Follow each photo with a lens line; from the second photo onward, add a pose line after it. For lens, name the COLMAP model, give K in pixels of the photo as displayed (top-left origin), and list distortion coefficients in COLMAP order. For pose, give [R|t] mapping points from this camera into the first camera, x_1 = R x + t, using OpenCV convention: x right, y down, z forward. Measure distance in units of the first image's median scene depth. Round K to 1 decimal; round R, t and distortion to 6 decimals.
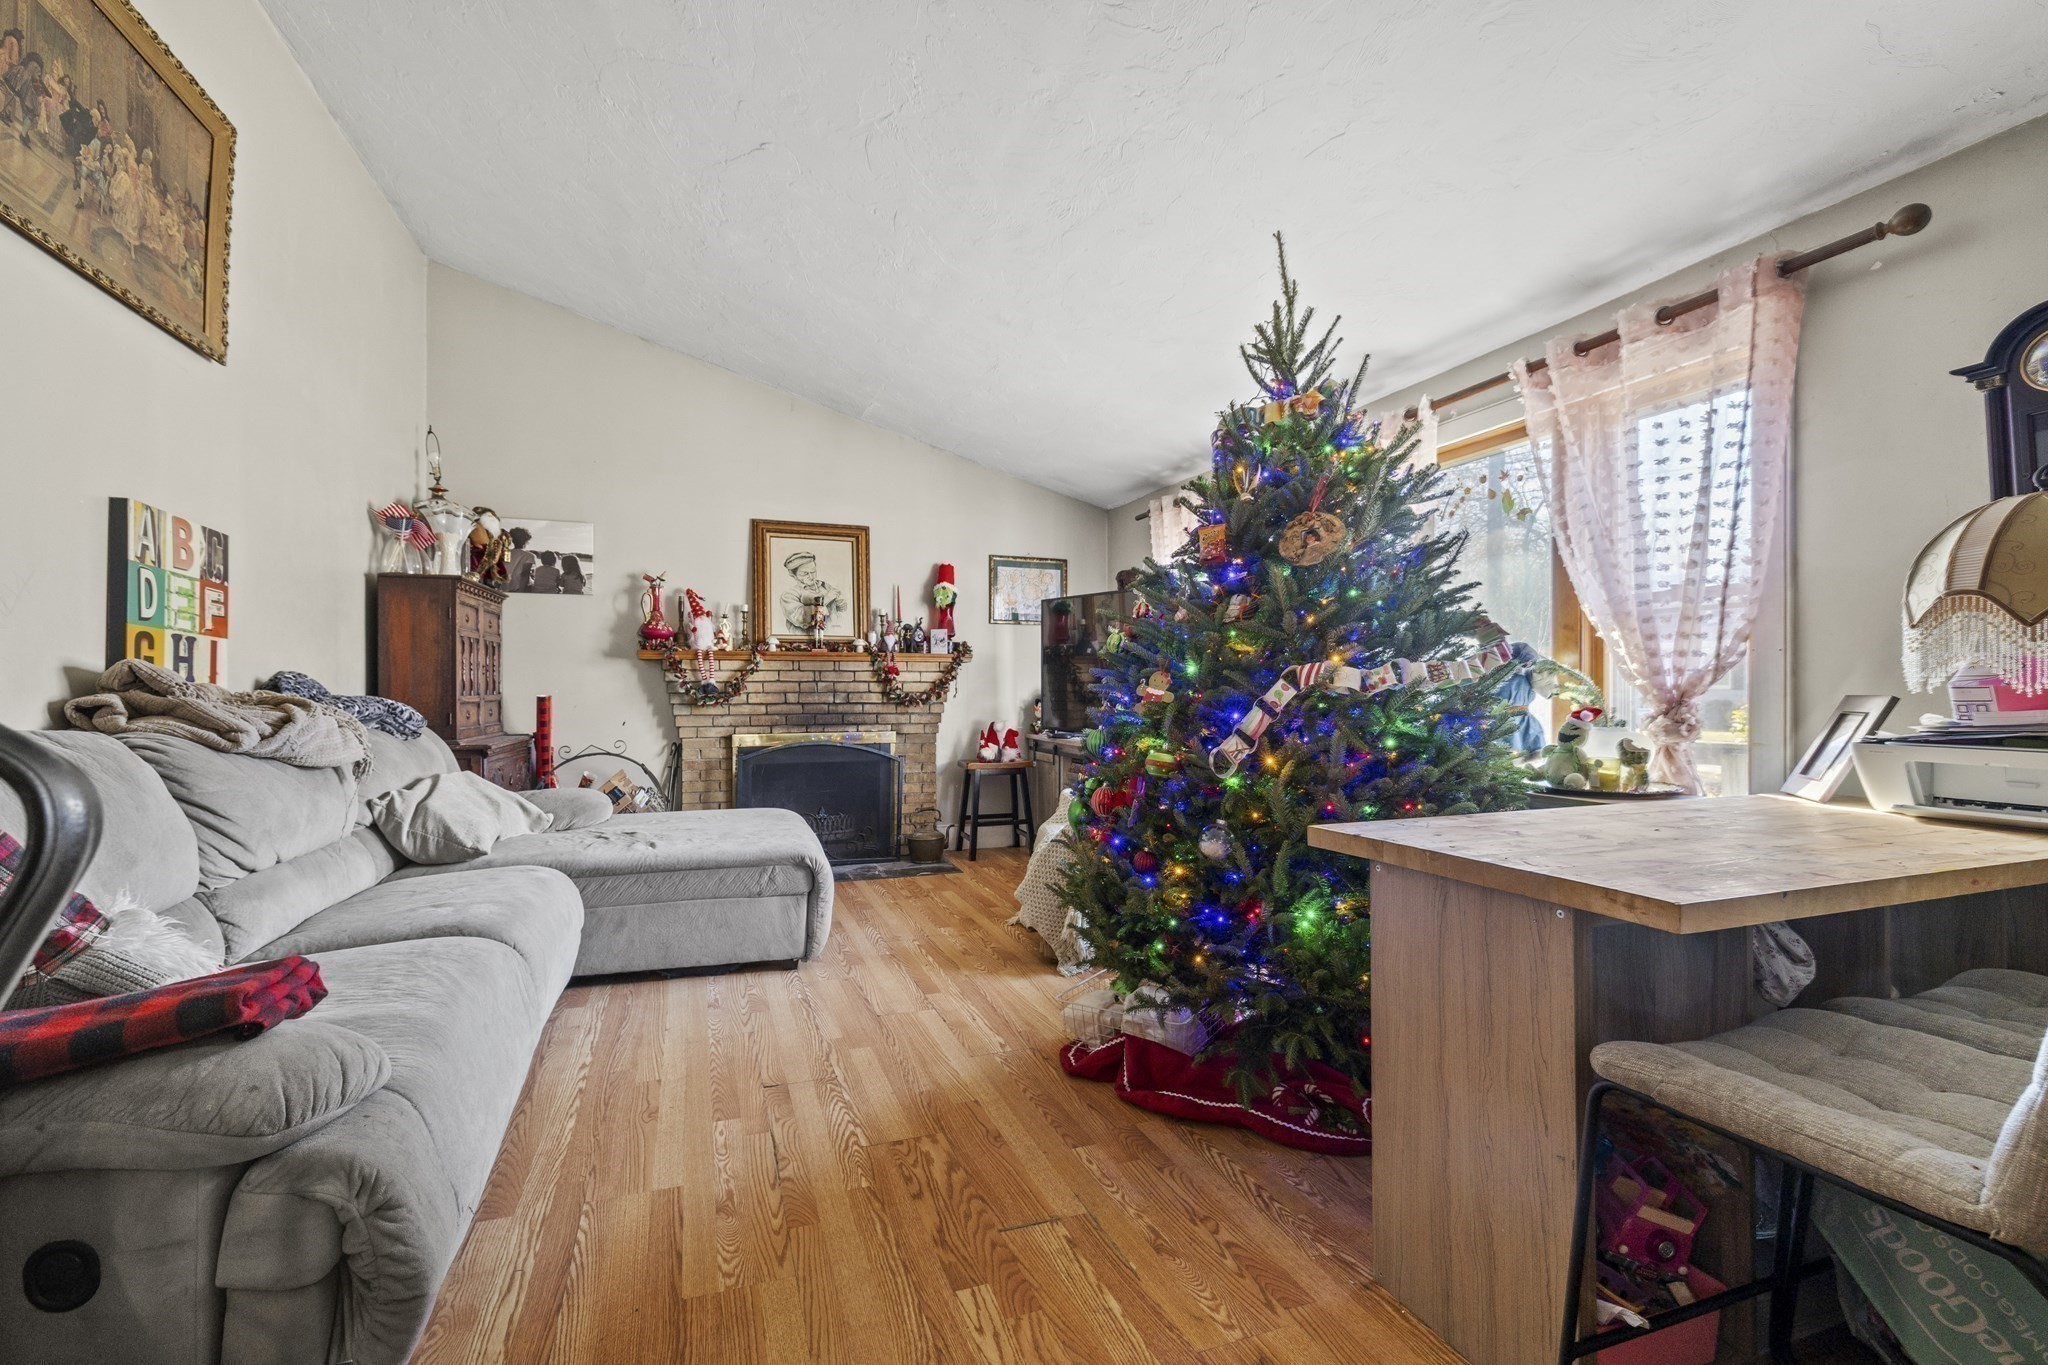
lens RADIAL K [[887.9, 0, 1020.4], [0, 887.9, 686.8], [0, 0, 1]] dist [0.000789, -0.000072]
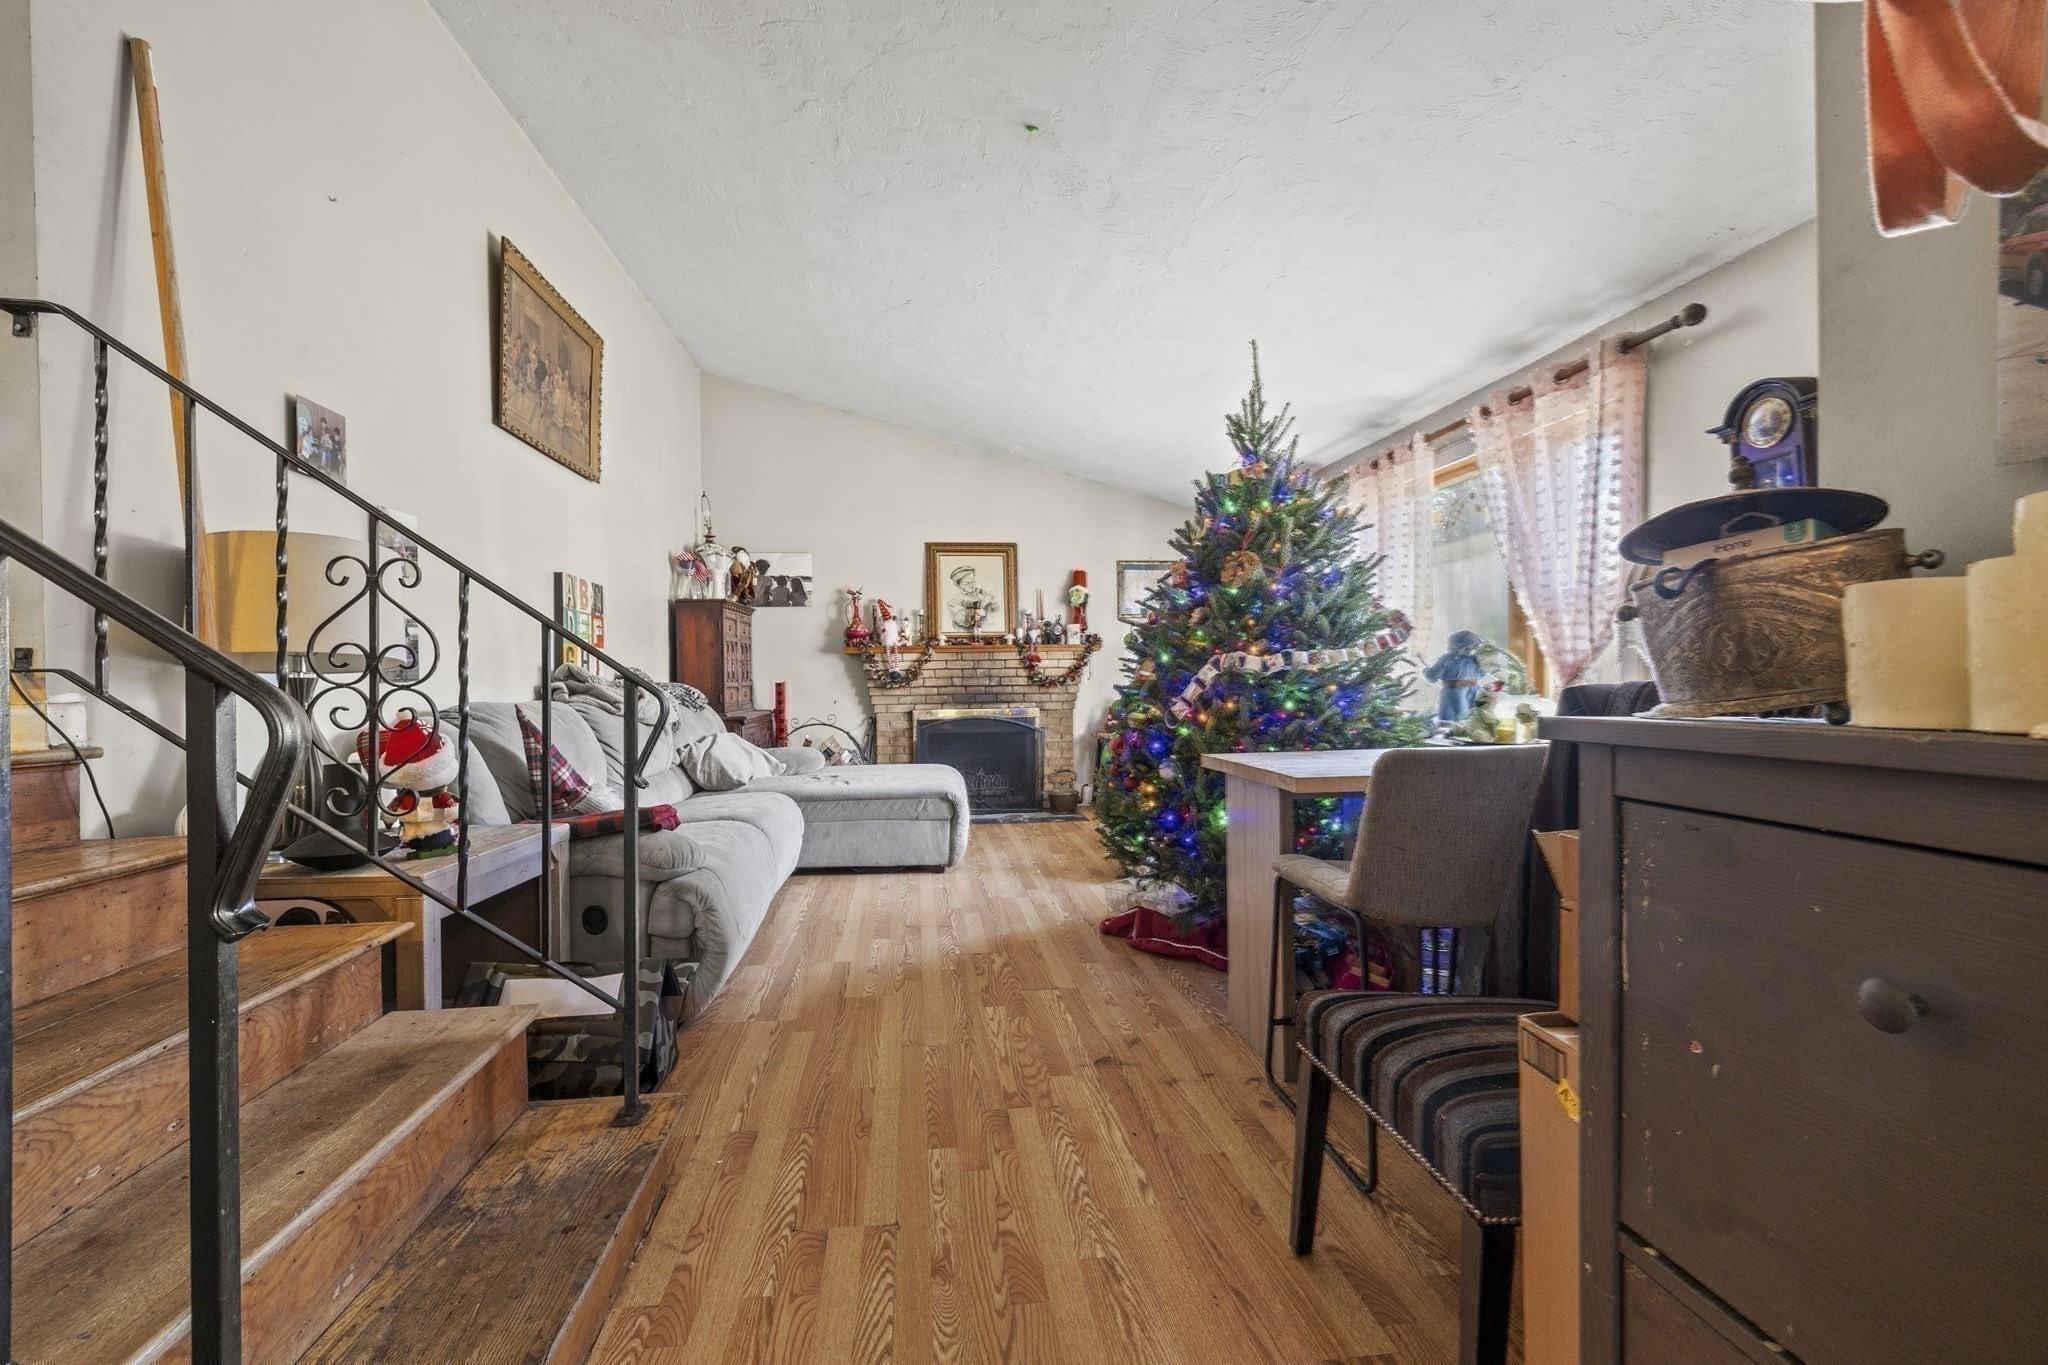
lens RADIAL K [[864.6, 0, 1007.3], [0, 864.6, 673.5], [0, 0, 1]] dist [0.001601, 0.000773]
pose [[0.971111, -0.013241, -0.238262, 0.145909], [0.013871, 0.999903, 0.000968, 0.000727], [0.238226, -0.004245, 0.971200, -0.253853]]
